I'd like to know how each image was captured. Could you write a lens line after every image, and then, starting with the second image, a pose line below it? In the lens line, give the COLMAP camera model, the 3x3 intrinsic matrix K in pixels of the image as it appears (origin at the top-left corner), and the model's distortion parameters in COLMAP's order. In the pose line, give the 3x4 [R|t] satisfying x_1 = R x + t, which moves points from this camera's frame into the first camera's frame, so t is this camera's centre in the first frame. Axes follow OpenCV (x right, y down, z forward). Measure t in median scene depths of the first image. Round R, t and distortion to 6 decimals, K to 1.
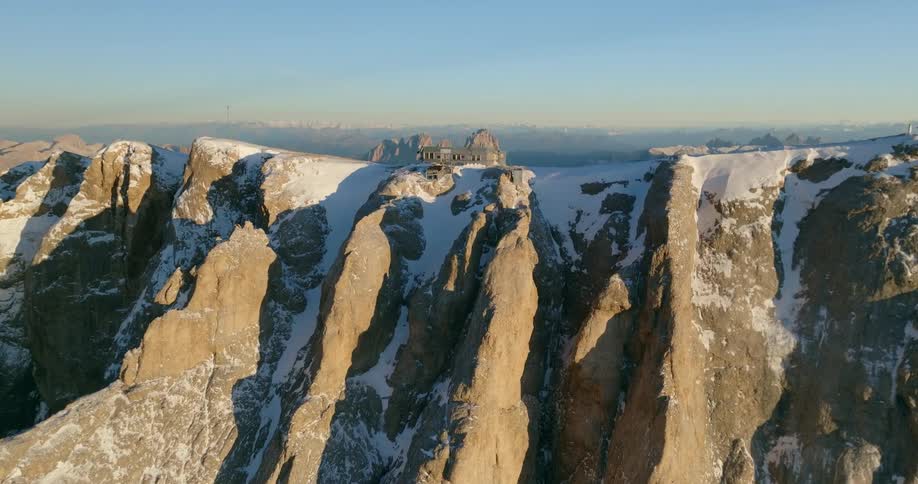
lens RADIAL K [[648.0, 0, 457.1], [0, 648.0, 241.8], [0, 0, 1]] dist [0.002761, 0.007149]
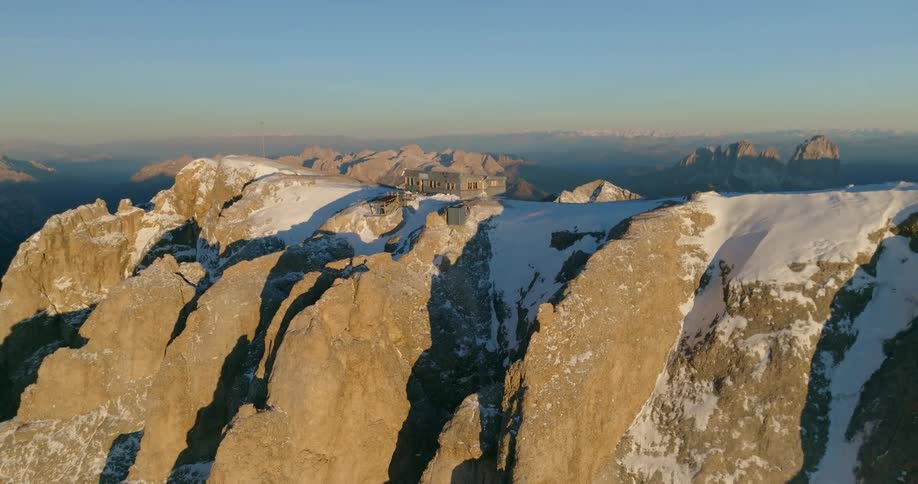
lens RADIAL K [[648.0, 0, 456.2], [0, 648.0, 243.5], [0, 0, 1]] dist [0.002761, 0.007149]
pose [[0.892402, 0.062932, -0.446832, 0.439259], [-0.067501, 0.997703, 0.005706, -0.081710], [0.446165, 0.025070, 0.894600, 0.407103]]
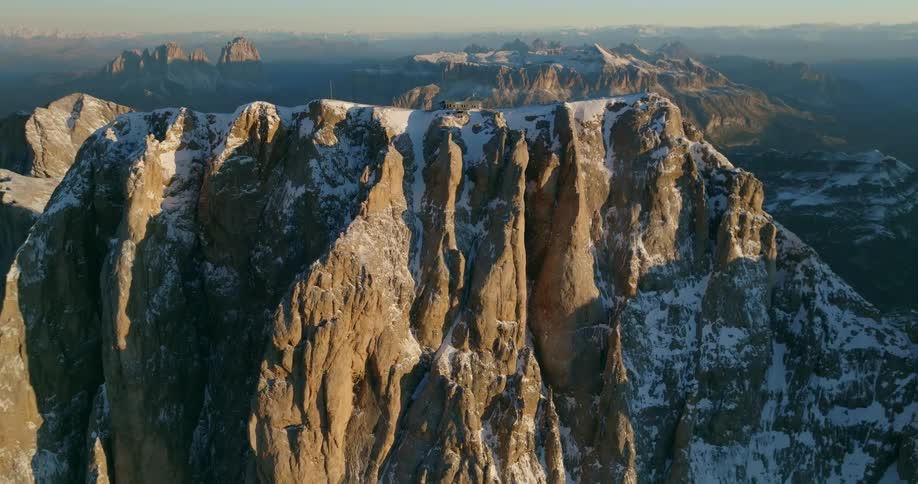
lens RADIAL K [[648.0, 0, 457.5], [0, 648.0, 244.0], [0, 0, 1]] dist [0.002761, 0.007149]
pose [[0.937506, -0.116431, 0.327911, -0.918406], [0.069799, 0.986130, 0.150586, -0.007678], [-0.340896, -0.118288, 0.932630, -1.219472]]
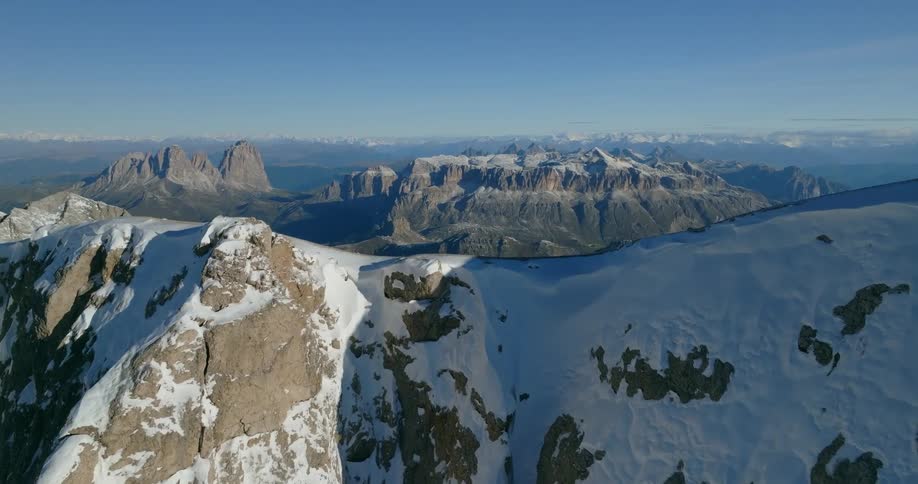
lens RADIAL K [[648.0, 0, 457.2], [0, 648.0, 243.5], [0, 0, 1]] dist [0.002761, 0.007149]
pose [[0.934850, -0.062657, 0.349470, -1.042632], [0.067488, 0.997719, -0.001652, -0.217653], [-0.348569, 0.025129, 0.936946, 1.364796]]
